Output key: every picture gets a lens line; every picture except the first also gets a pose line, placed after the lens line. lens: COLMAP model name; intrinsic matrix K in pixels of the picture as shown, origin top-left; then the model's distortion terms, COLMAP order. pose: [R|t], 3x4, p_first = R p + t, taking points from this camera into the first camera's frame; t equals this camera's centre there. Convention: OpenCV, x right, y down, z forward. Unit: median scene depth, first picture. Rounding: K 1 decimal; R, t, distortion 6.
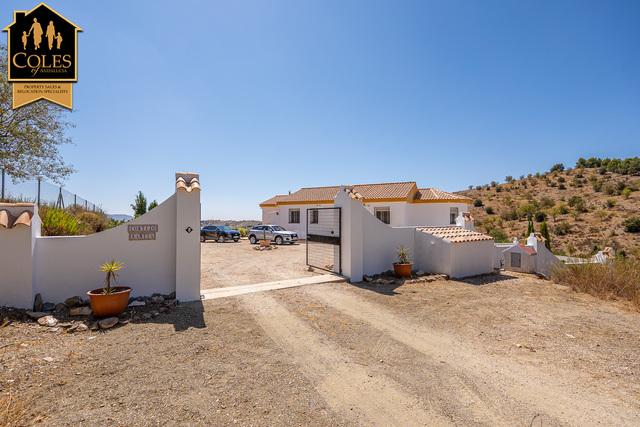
lens RADIAL K [[266.9, 0, 320.0], [0, 266.9, 213.5], [0, 0, 1]] dist [-0.000200, -0.000004]
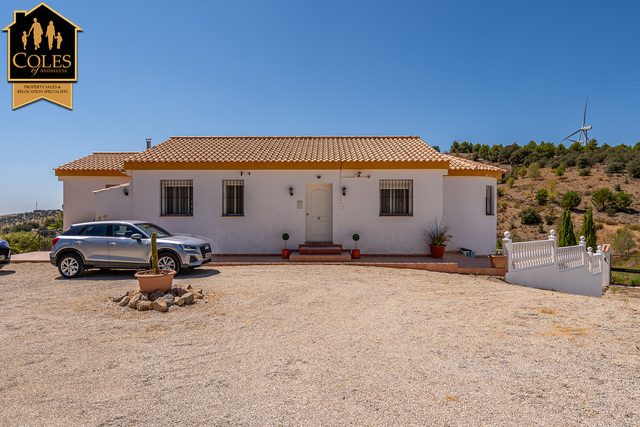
lens RADIAL K [[396.1, 0, 320.0], [0, 396.1, 213.5], [0, 0, 1]] dist [0.000327, -0.000164]
pose [[0.893828, -0.004347, 0.448389, -0.164579], [-0.008110, 0.999633, 0.025856, 0.014411], [-0.448336, -0.026747, 0.893465, 0.349650]]
